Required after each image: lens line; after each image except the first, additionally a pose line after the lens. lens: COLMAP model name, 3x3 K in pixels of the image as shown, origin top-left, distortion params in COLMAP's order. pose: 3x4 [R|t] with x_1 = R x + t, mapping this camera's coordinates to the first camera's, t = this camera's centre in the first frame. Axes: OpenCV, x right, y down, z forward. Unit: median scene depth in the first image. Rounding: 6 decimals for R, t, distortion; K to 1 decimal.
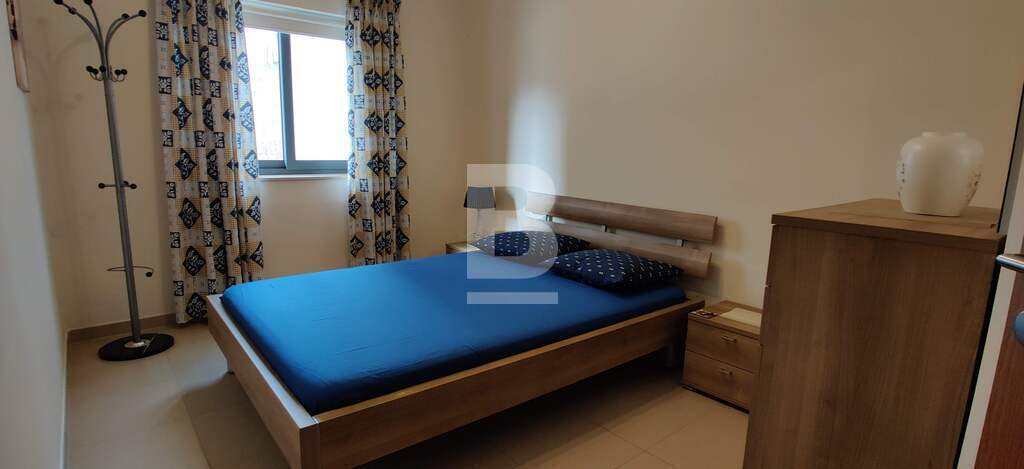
lens RADIAL K [[505.6, 0, 508.7], [0, 505.6, 242.8], [0, 0, 1]] dist [-0.005015, -0.008665]
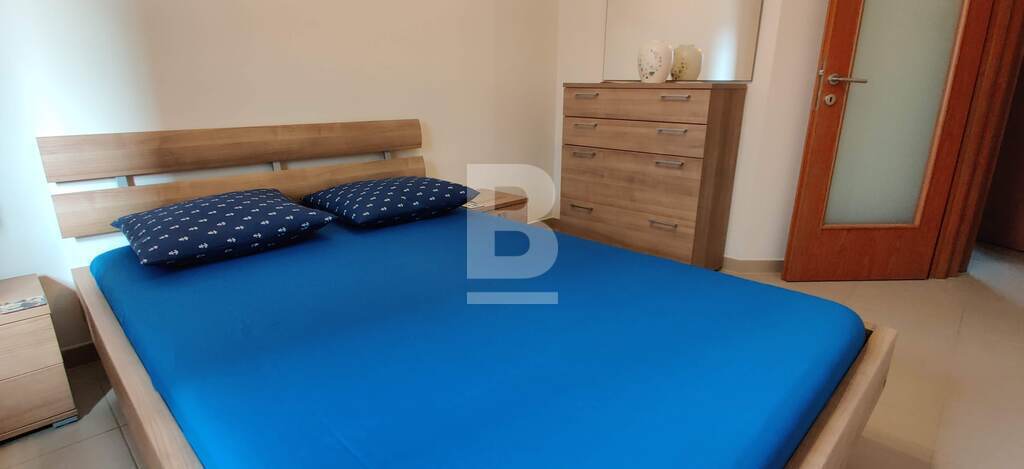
lens RADIAL K [[505.6, 0, 508.7], [0, 505.6, 242.8], [0, 0, 1]] dist [-0.005015, -0.008665]
pose [[-0.109265, -0.315337, 0.942669, -0.509336], [0.176505, 0.927121, 0.330594, -0.101142], [-0.978216, 0.202508, -0.045643, 0.747448]]
